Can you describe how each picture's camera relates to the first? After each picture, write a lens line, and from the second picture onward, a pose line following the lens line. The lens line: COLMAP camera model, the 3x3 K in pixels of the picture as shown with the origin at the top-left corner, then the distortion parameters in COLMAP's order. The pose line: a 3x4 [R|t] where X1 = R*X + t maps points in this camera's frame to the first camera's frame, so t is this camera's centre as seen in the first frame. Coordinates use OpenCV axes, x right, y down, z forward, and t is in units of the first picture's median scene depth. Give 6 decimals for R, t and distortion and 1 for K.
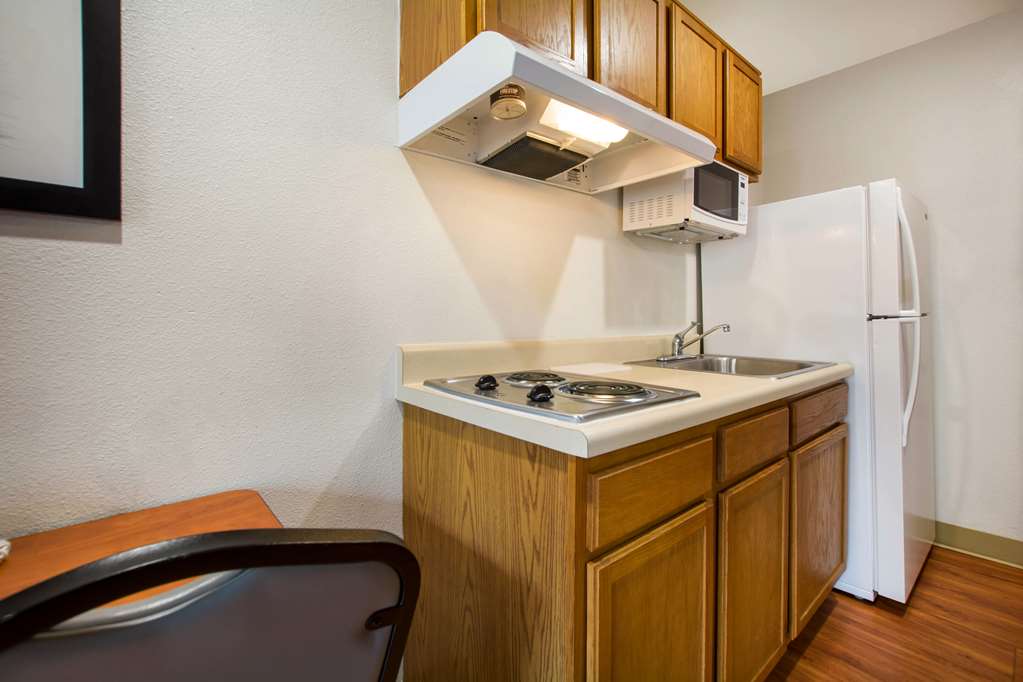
lens RADIAL K [[448.5, 0, 519.5], [0, 448.5, 319.3], [0, 0, 1]] dist [-0.002049, 0.000250]
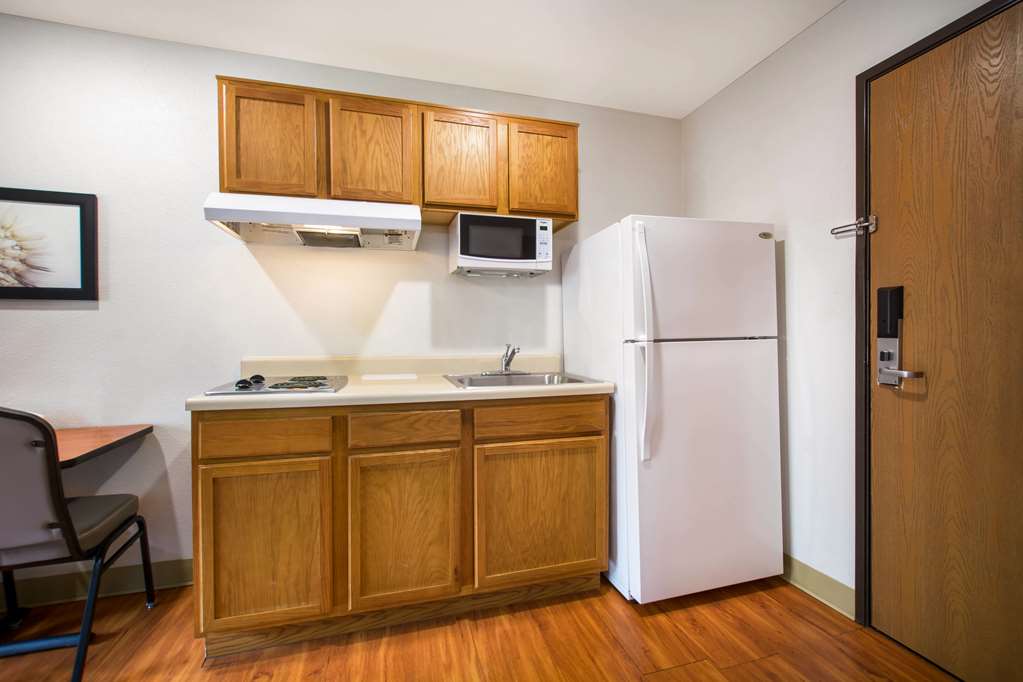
lens RADIAL K [[449.2, 0, 518.9], [0, 449.2, 338.7], [0, 0, 1]] dist [0.000206, 0.000415]
pose [[0.912636, 0.001743, -0.408770, 1.041248], [-0.000292, 0.999993, 0.003614, -0.015117], [0.408773, -0.003179, 0.912630, -0.117637]]
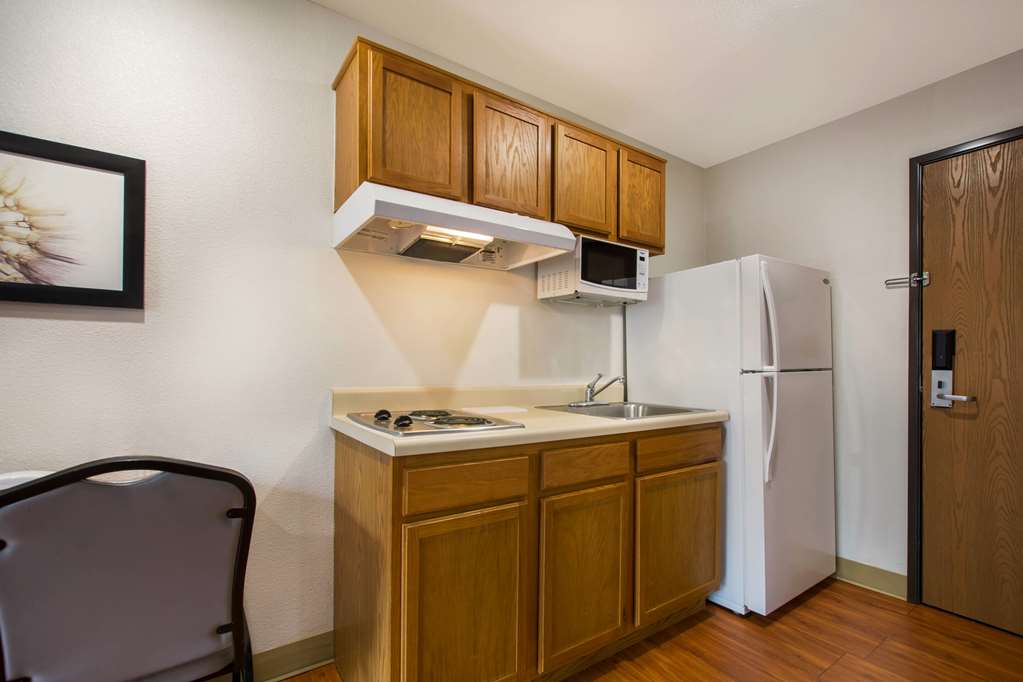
lens RADIAL K [[460.0, 0, 512.0], [0, 460.0, 365.1], [0, 0, 1]] dist [-0.003085, -0.000312]
pose [[0.994443, 0.008574, -0.104929, 0.322788], [-0.009422, 0.999927, -0.007587, -0.006908], [0.104856, 0.008534, 0.994451, -0.272315]]
